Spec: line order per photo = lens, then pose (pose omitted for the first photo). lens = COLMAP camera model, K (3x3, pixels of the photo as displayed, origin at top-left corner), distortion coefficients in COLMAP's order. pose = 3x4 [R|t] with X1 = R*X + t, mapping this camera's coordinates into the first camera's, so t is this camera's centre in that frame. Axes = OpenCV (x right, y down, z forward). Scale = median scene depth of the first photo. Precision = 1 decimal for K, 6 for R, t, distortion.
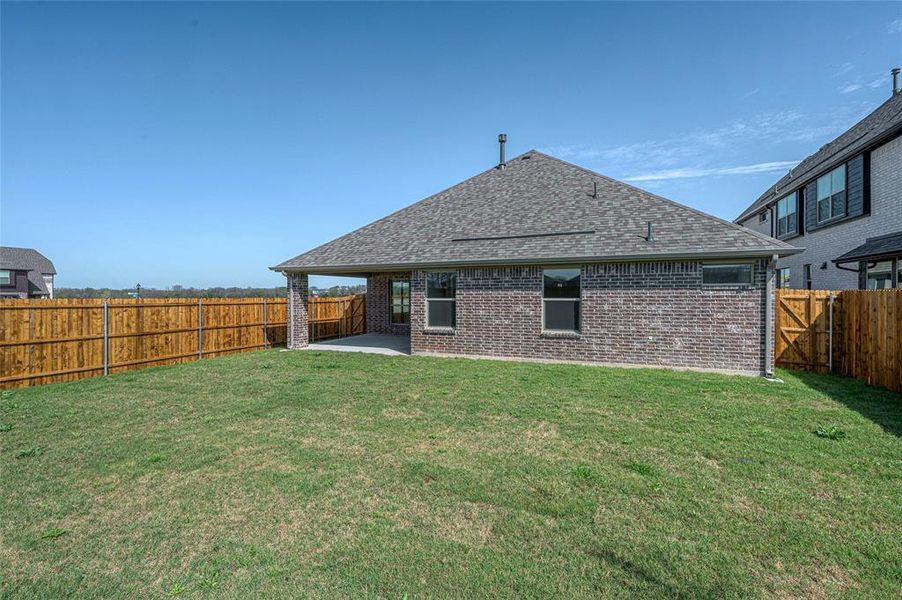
lens RADIAL K [[407.3, 0, 454.9], [0, 407.3, 297.8], [0, 0, 1]] dist [-0.002693, -0.000342]
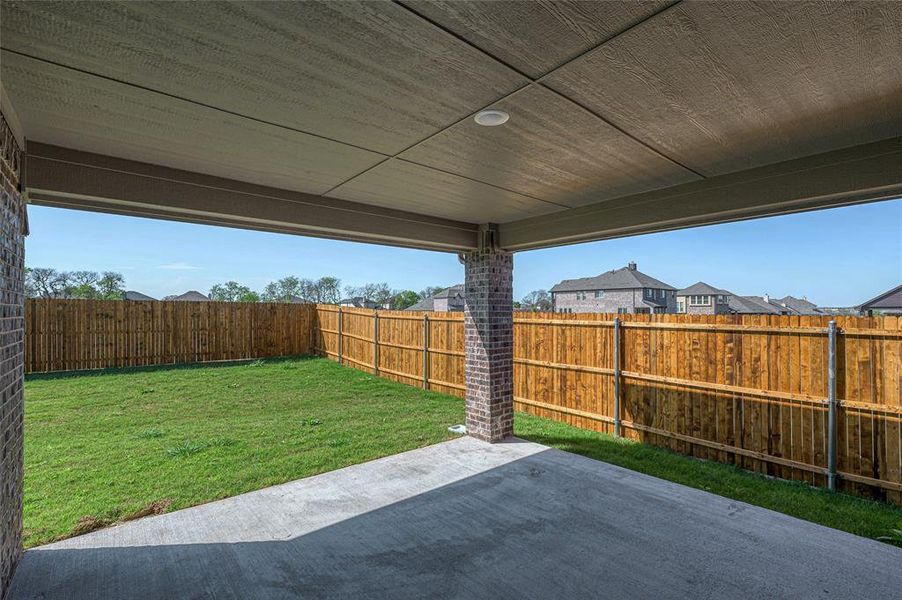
lens RADIAL K [[407.3, 0, 454.9], [0, 407.3, 297.8], [0, 0, 1]] dist [-0.002693, -0.000342]
pose [[-0.468606, -0.028073, -0.882961, -0.010293], [-0.006538, 0.999578, -0.028311, -0.004310], [0.883383, -0.007494, -0.468592, 1.476595]]
